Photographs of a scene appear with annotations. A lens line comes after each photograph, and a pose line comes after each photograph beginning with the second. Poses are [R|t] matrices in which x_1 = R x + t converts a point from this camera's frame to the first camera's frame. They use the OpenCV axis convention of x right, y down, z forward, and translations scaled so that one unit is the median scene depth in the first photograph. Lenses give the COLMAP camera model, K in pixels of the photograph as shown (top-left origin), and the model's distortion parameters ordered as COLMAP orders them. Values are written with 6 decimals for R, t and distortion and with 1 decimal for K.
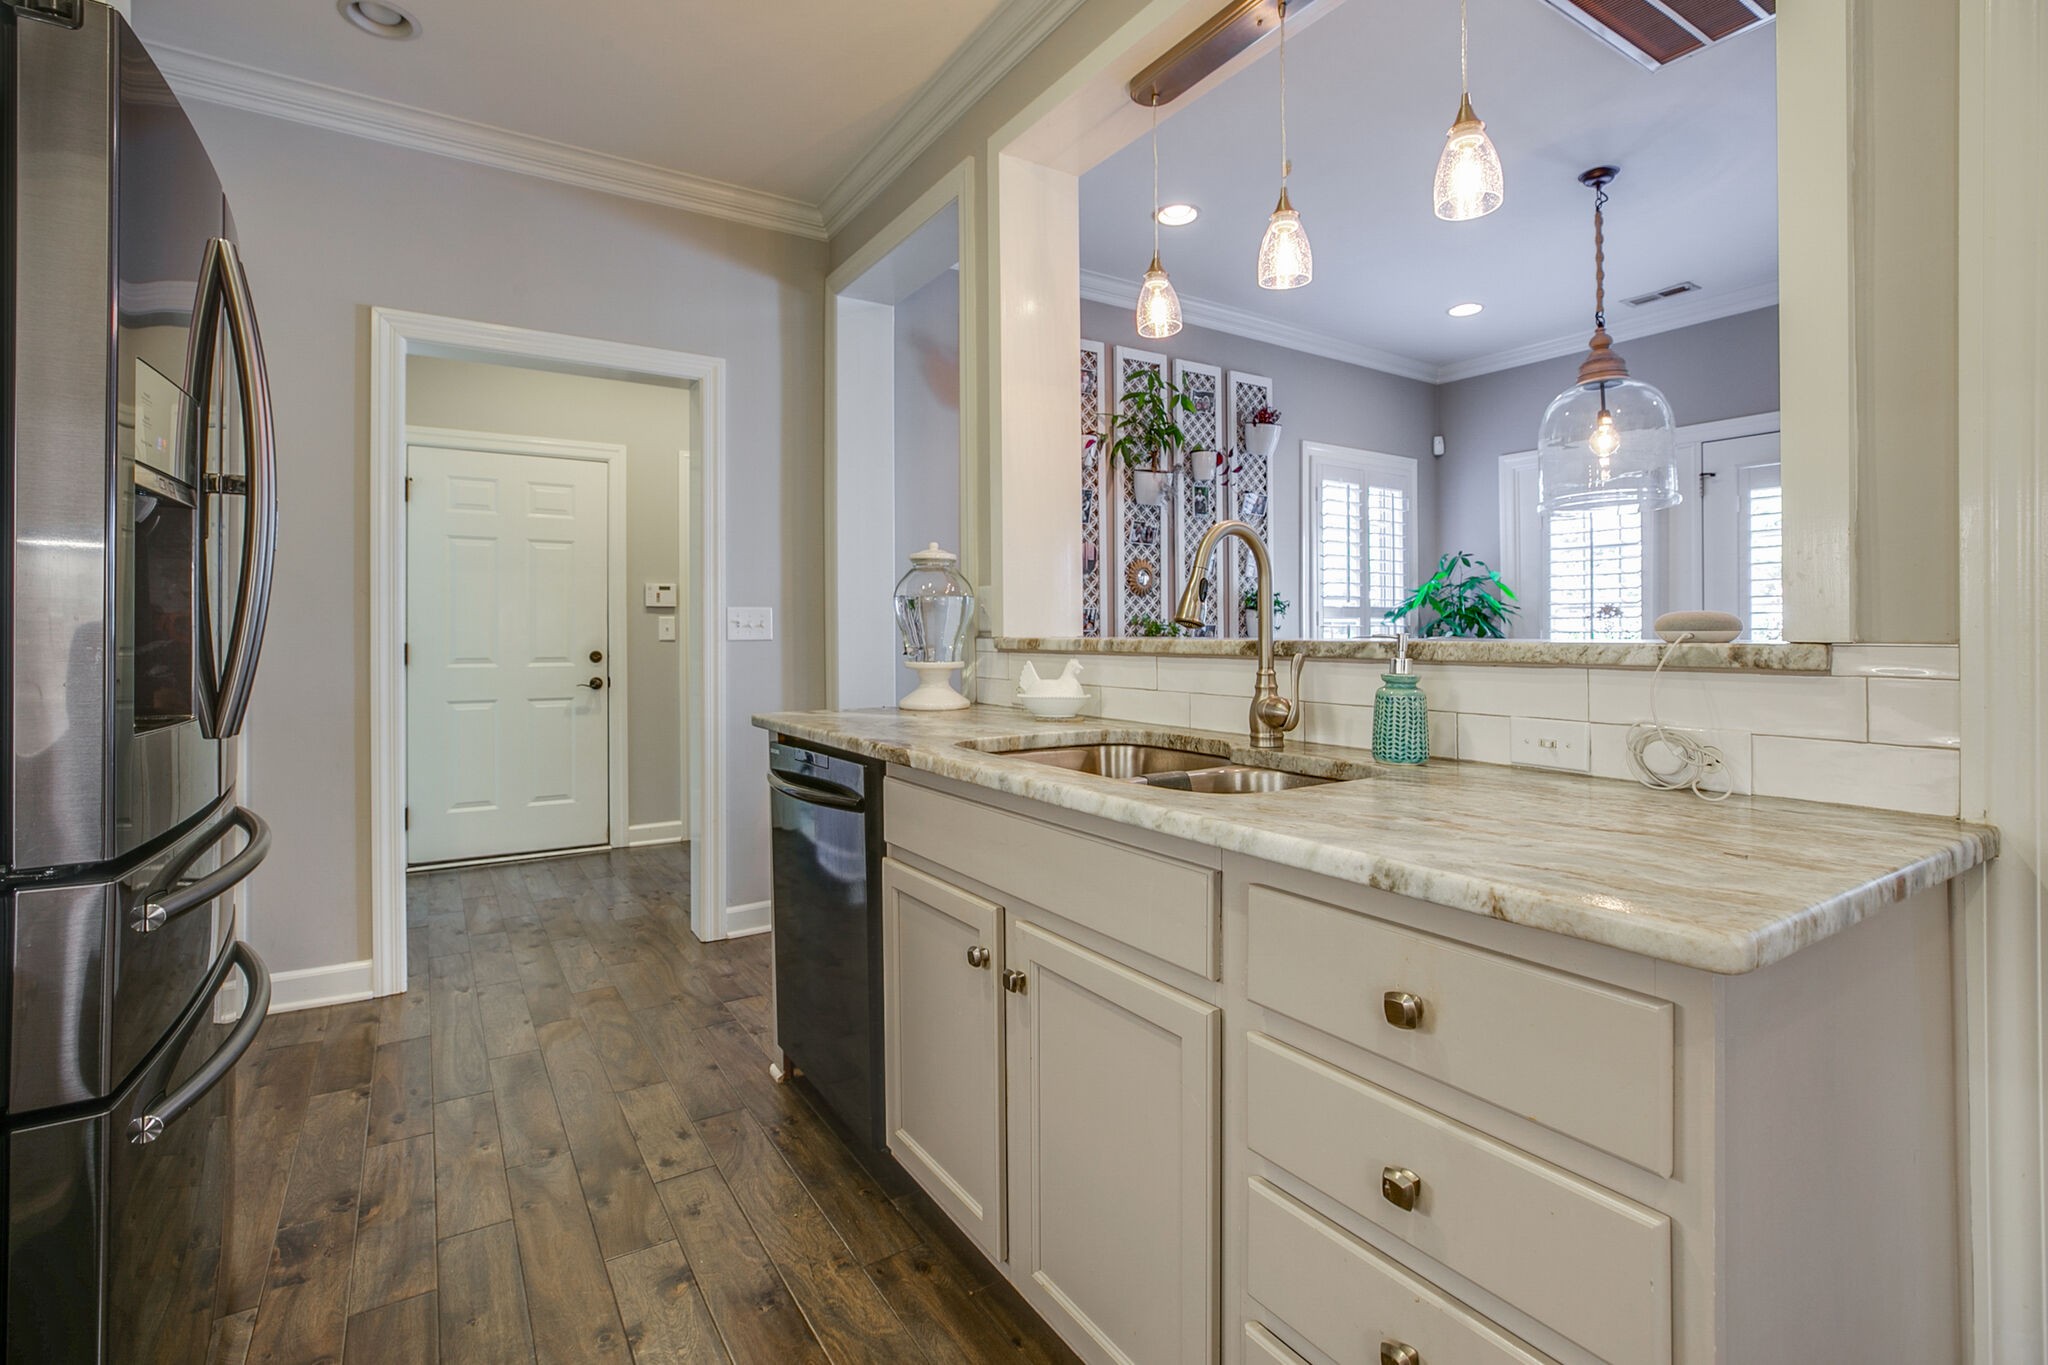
lens RADIAL K [[973.4, 0, 1025.9], [0, 973.4, 636.7], [0, 0, 1]] dist [-0.001381, 0.000038]
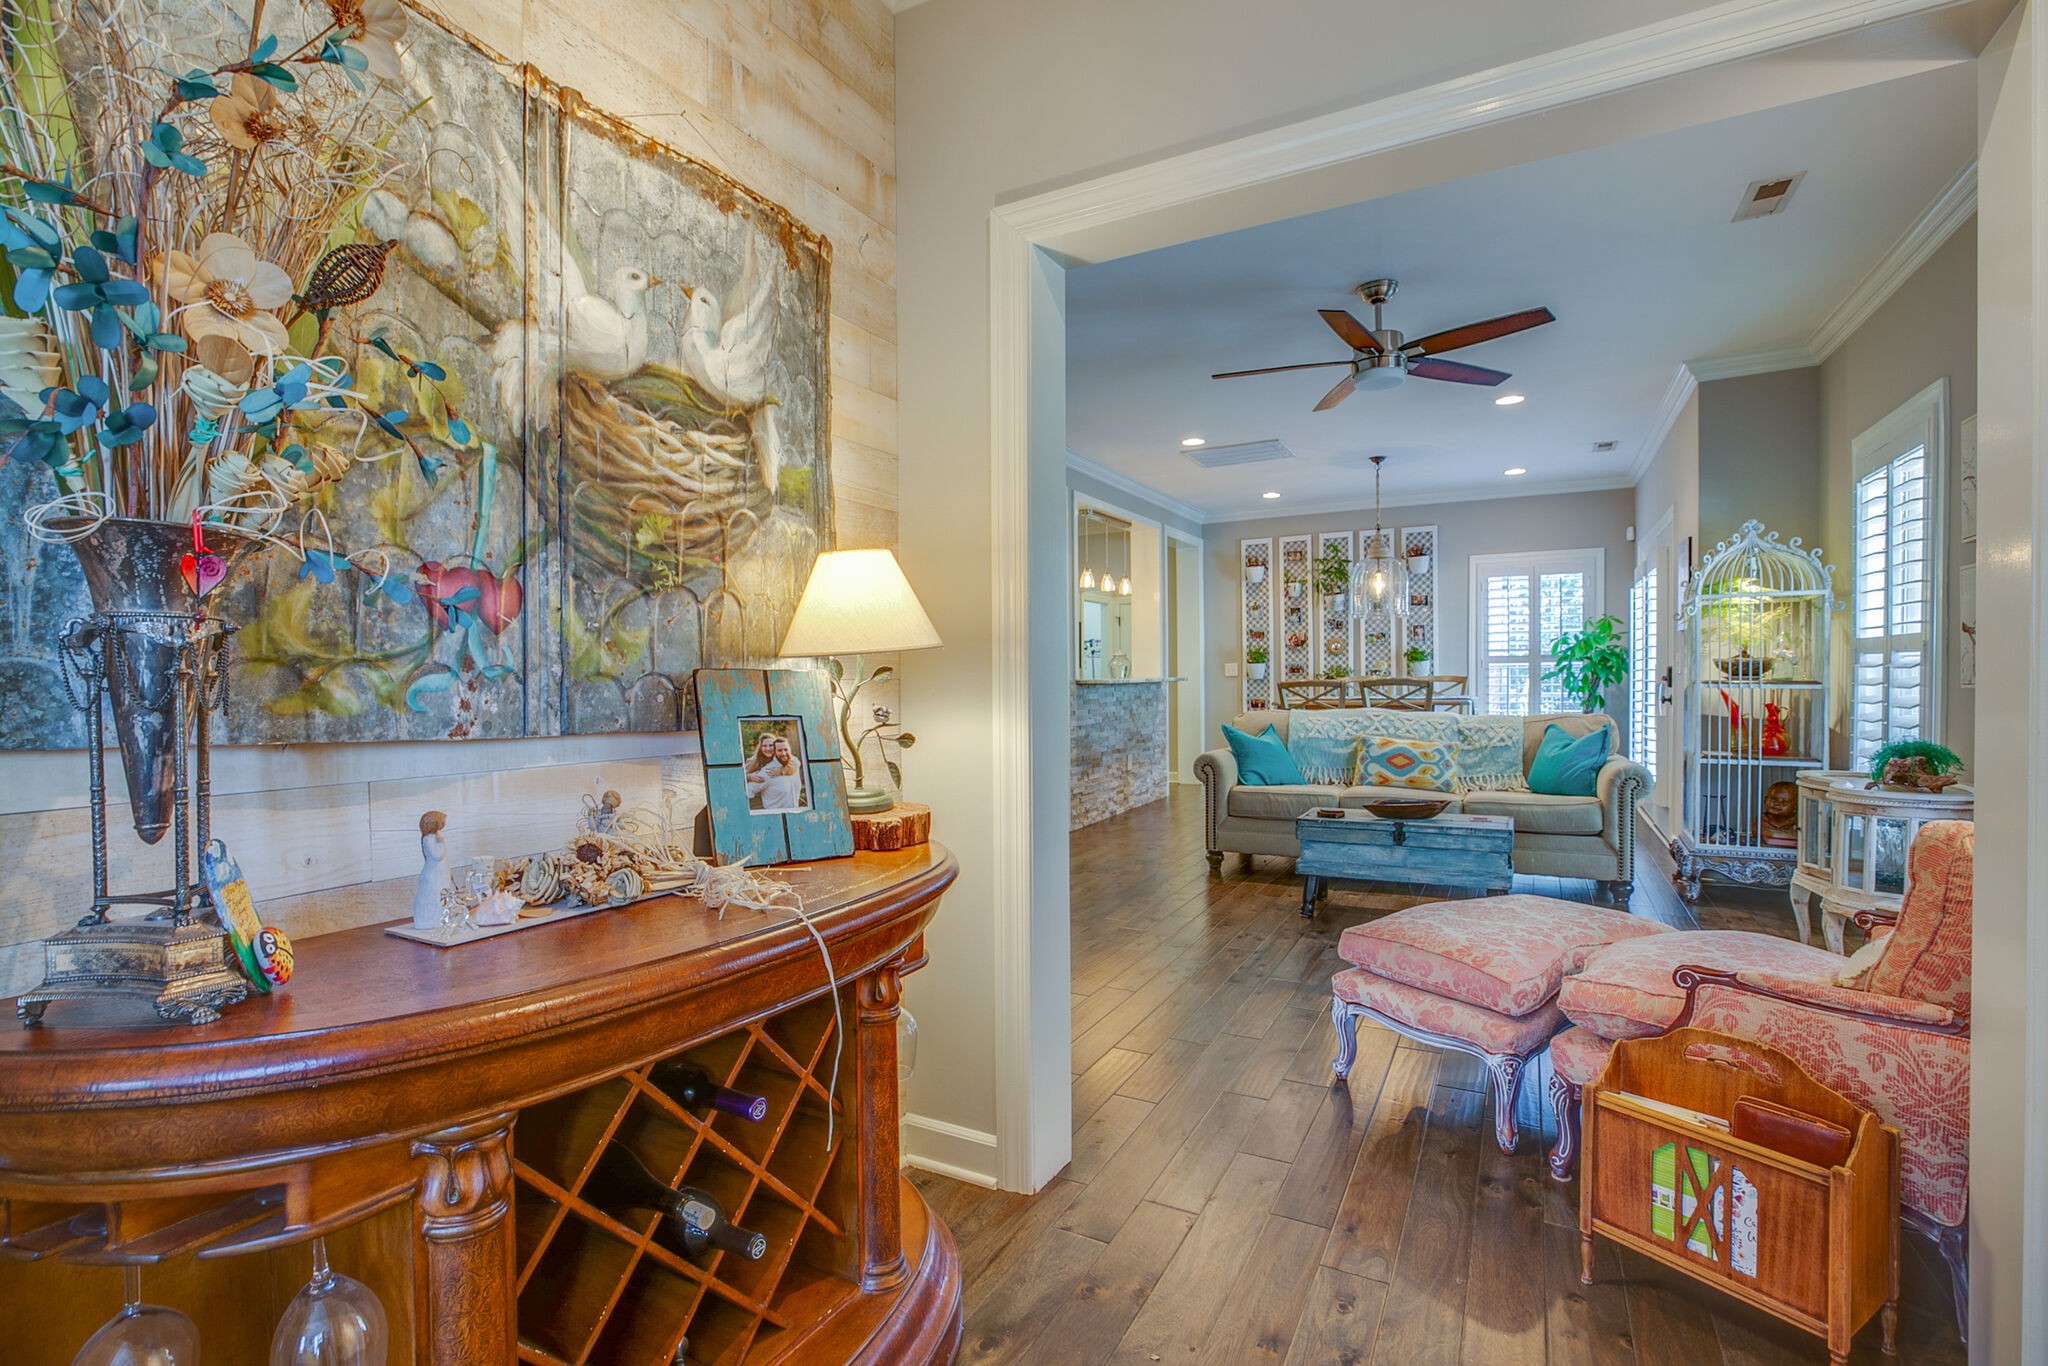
lens RADIAL K [[950.0, 0, 1020.4], [0, 950.0, 688.1], [0, 0, 1]] dist [0.000213, 0.000559]
pose [[0.495260, 0.007779, -0.868710, 1.475447], [0.006909, 0.999893, 0.012893, -0.004808], [0.868717, -0.012388, 0.495153, -0.521539]]
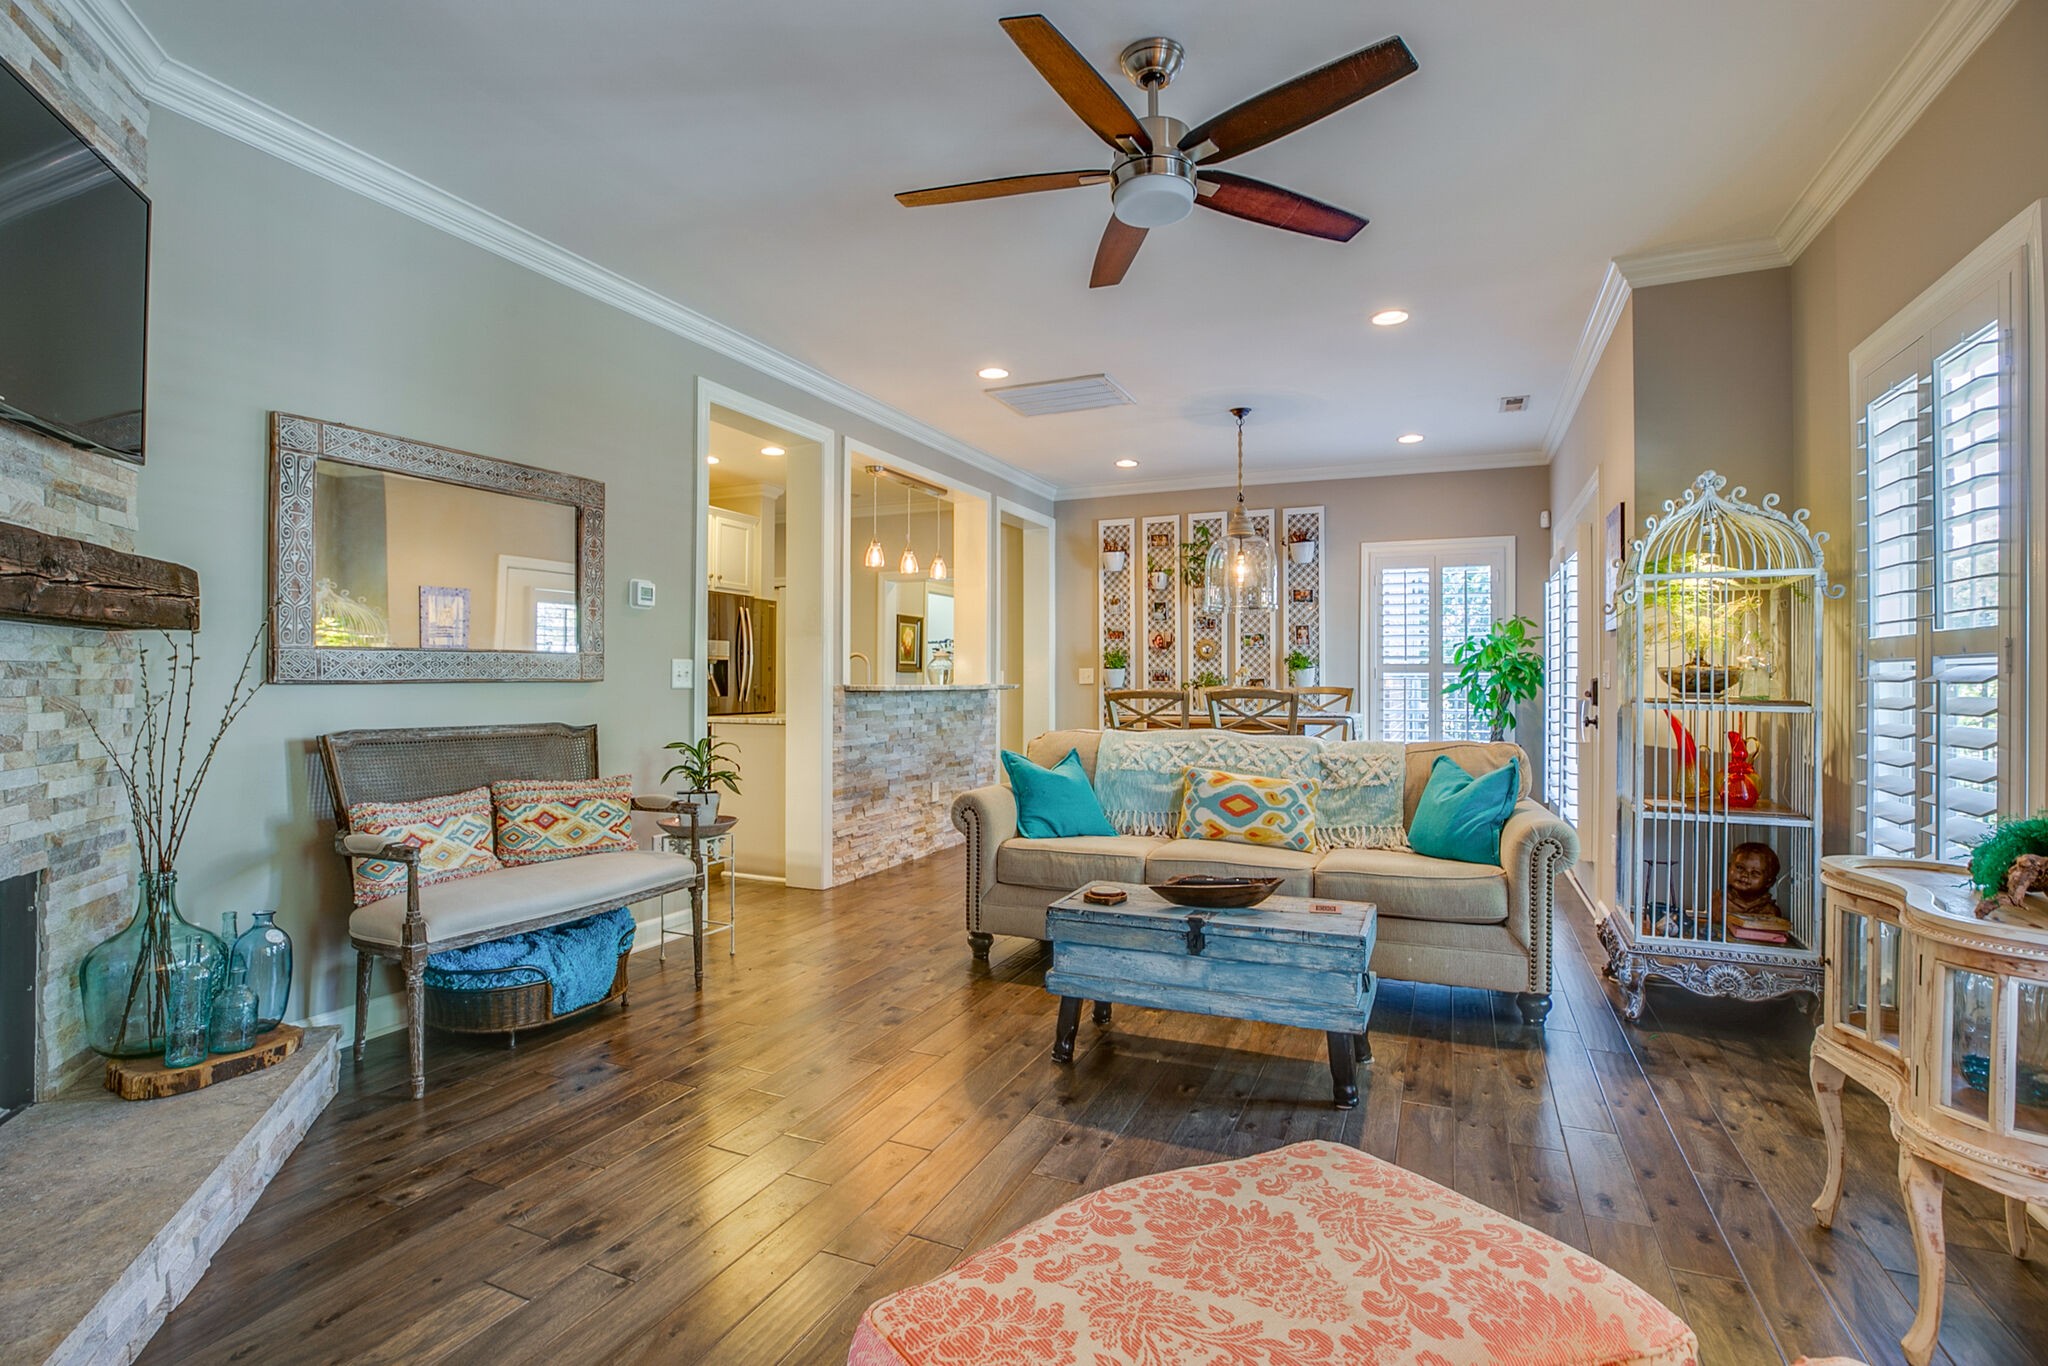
lens RADIAL K [[965.3, 0, 1014.5], [0, 965.3, 664.6], [0, 0, 1]] dist [-0.029637, 0.012931]
pose [[0.550783, -0.010967, -0.834577, 1.290668], [-0.007658, 0.999805, -0.018192, -0.003037], [0.834613, 0.016411, 0.550591, -0.170678]]
